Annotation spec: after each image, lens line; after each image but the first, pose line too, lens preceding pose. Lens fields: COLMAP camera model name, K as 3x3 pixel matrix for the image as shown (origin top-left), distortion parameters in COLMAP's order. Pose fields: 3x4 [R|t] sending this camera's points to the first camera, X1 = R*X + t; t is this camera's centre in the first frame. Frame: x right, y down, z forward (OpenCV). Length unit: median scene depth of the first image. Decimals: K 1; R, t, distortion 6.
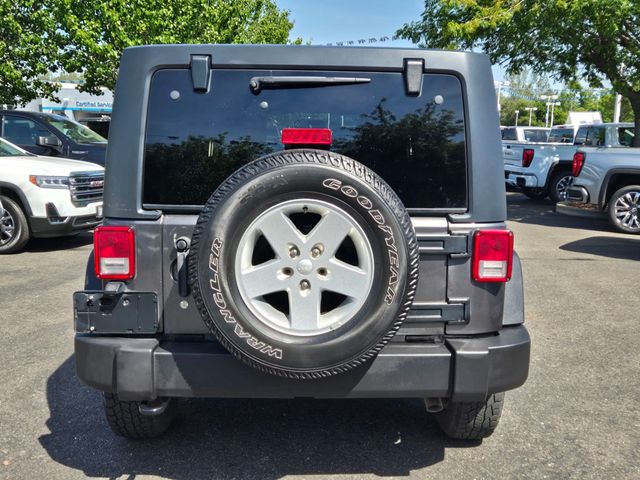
lens RADIAL K [[656.1, 0, 325.9], [0, 656.1, 239.9], [0, 0, 1]] dist [0.053323, -0.004338]
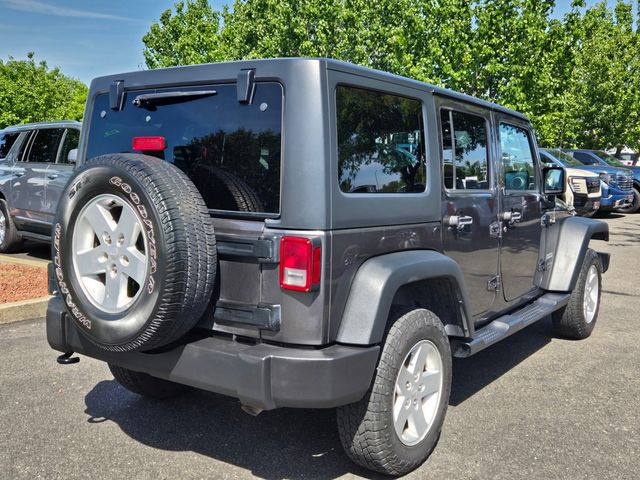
lens RADIAL K [[656.1, 0, 325.9], [0, 656.1, 239.9], [0, 0, 1]] dist [0.053323, -0.004338]
pose [[0.802280, 0.063340, -0.593578, 0.877717], [-0.090744, 0.995739, -0.016395, 0.001481], [0.590011, 0.067017, 0.804609, 0.250623]]
